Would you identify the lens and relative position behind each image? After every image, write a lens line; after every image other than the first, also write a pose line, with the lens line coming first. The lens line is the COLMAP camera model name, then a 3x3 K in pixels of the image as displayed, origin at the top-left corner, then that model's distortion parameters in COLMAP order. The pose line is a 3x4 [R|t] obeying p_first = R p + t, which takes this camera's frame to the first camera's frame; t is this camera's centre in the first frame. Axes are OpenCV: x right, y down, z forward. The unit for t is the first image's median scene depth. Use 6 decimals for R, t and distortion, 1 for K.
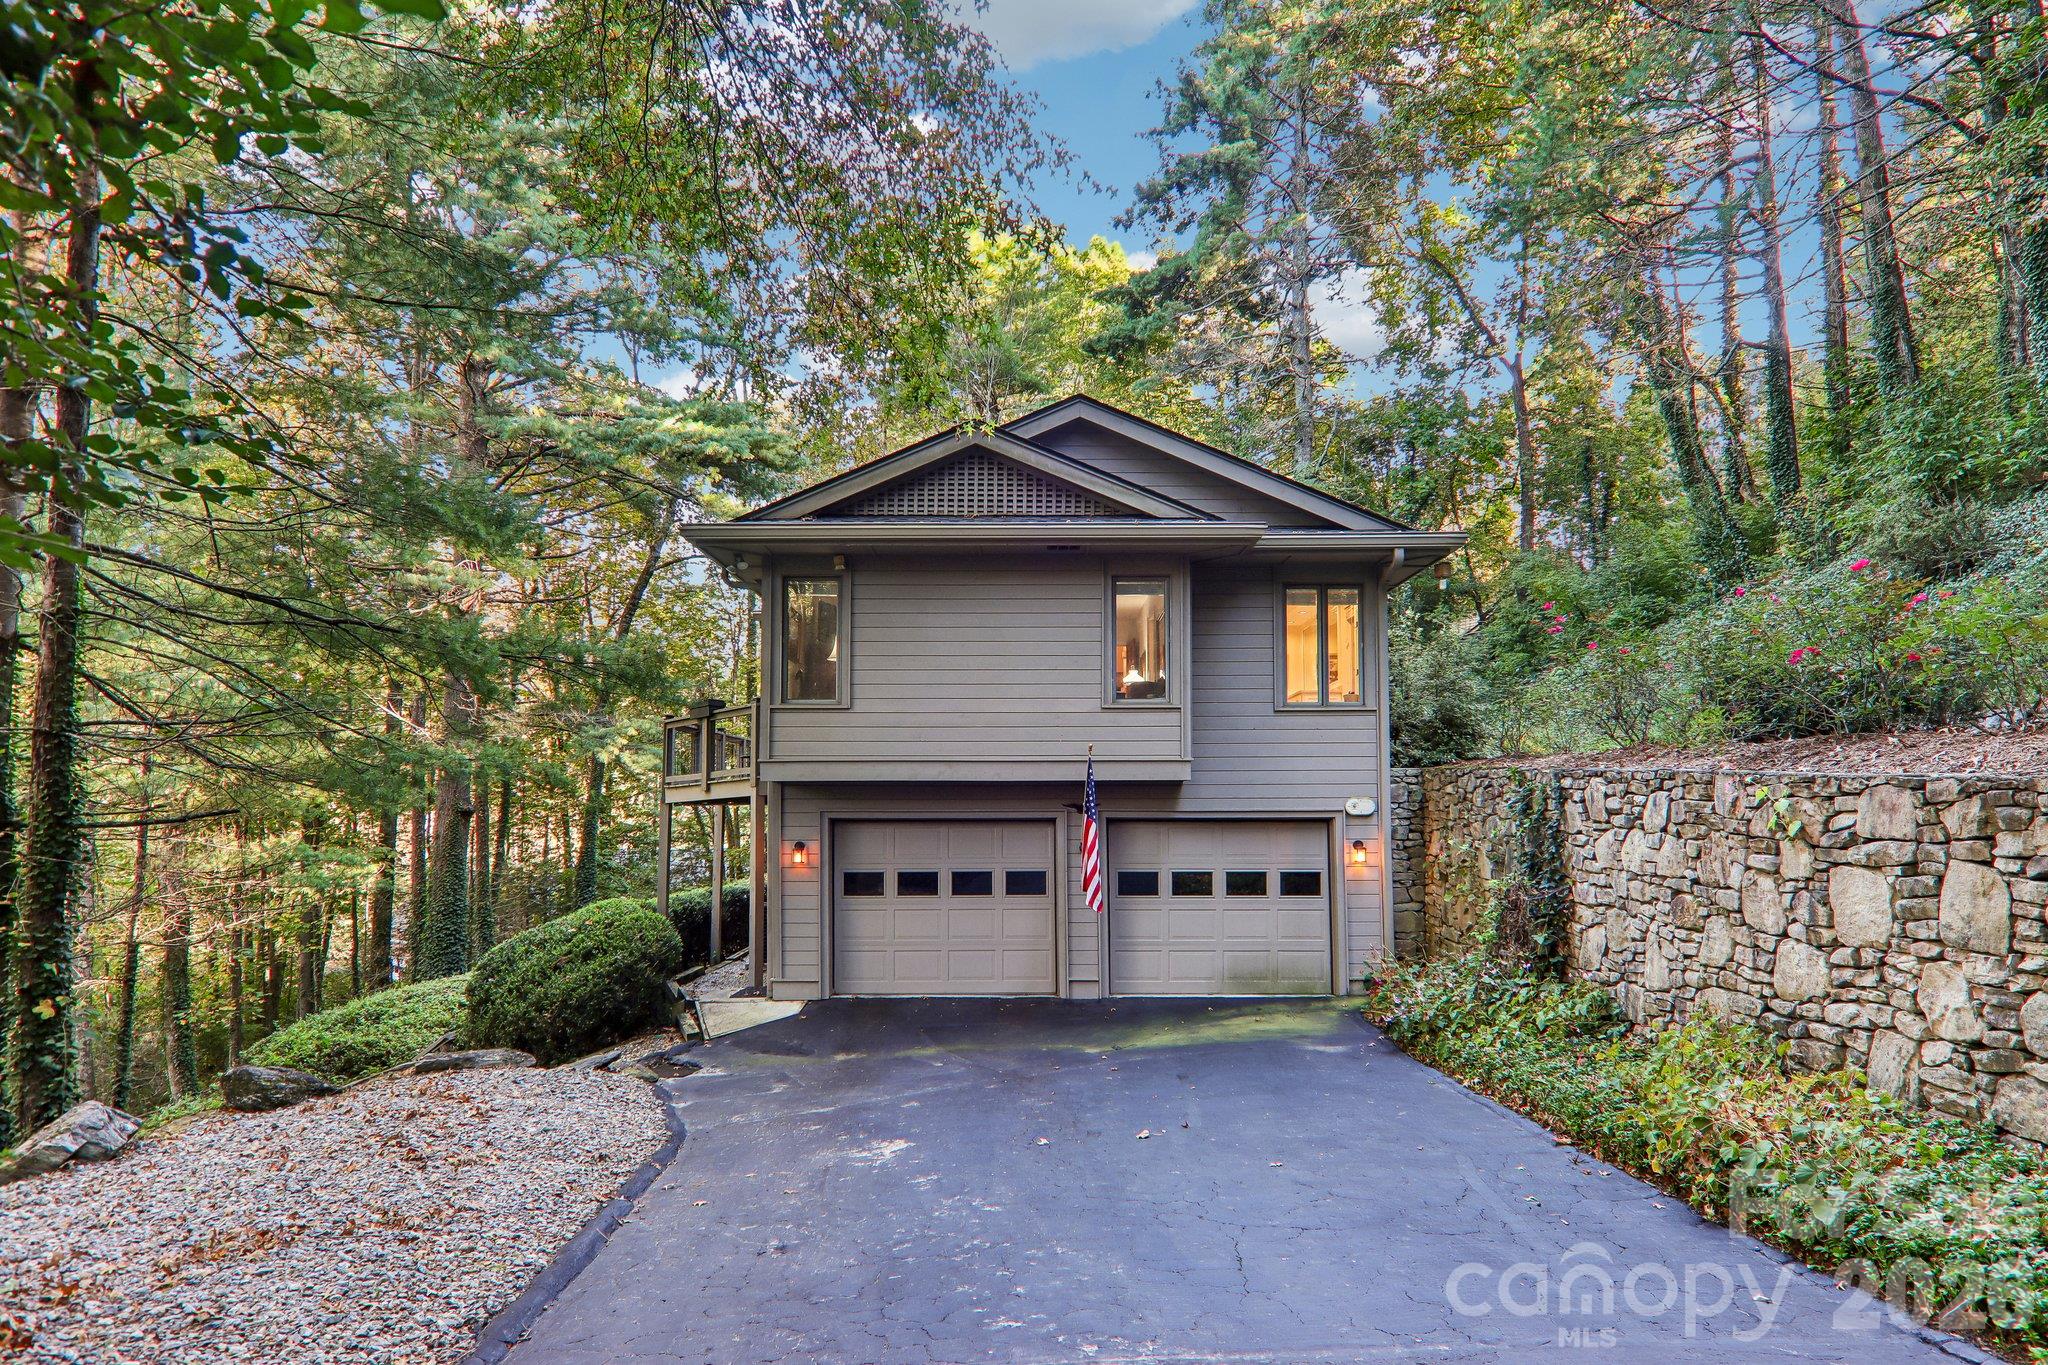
lens RADIAL K [[1173.9, 0, 1049.7], [0, 1173.9, 752.9], [0, 0, 1]] dist [-0.003488, -0.000774]
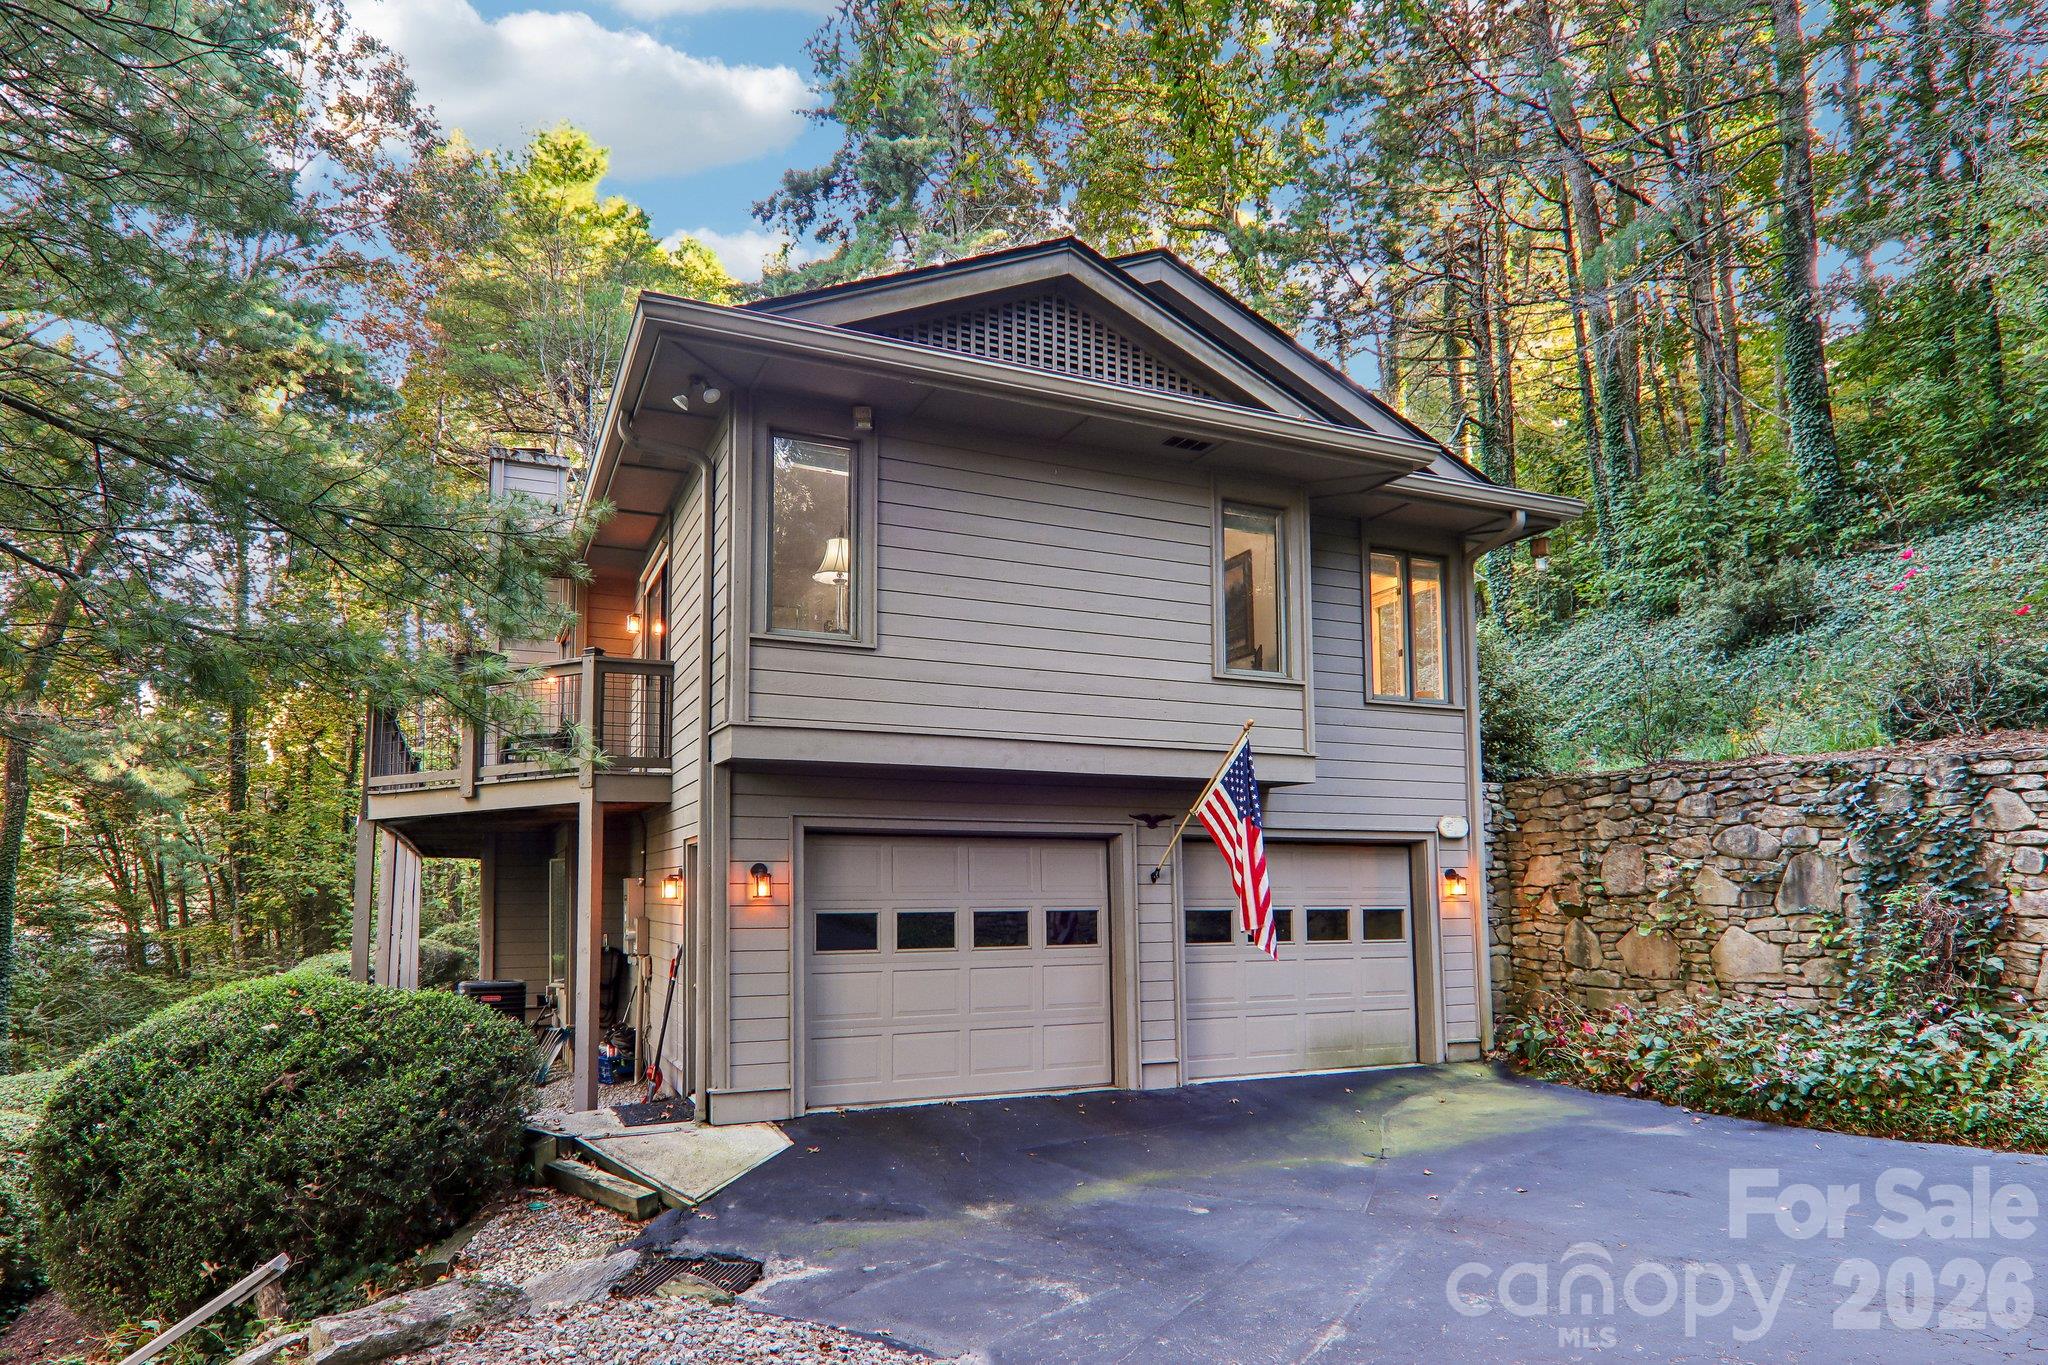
lens RADIAL K [[1184.5, 0, 1014.9], [0, 1184.5, 796.8], [0, 0, 1]] dist [-0.000791, -0.000589]
pose [[0.916071, 0.031484, 0.399778, -0.336084], [-0.017852, 0.999127, -0.037778, 0.060762], [-0.400618, 0.027470, 0.915833, 0.370176]]
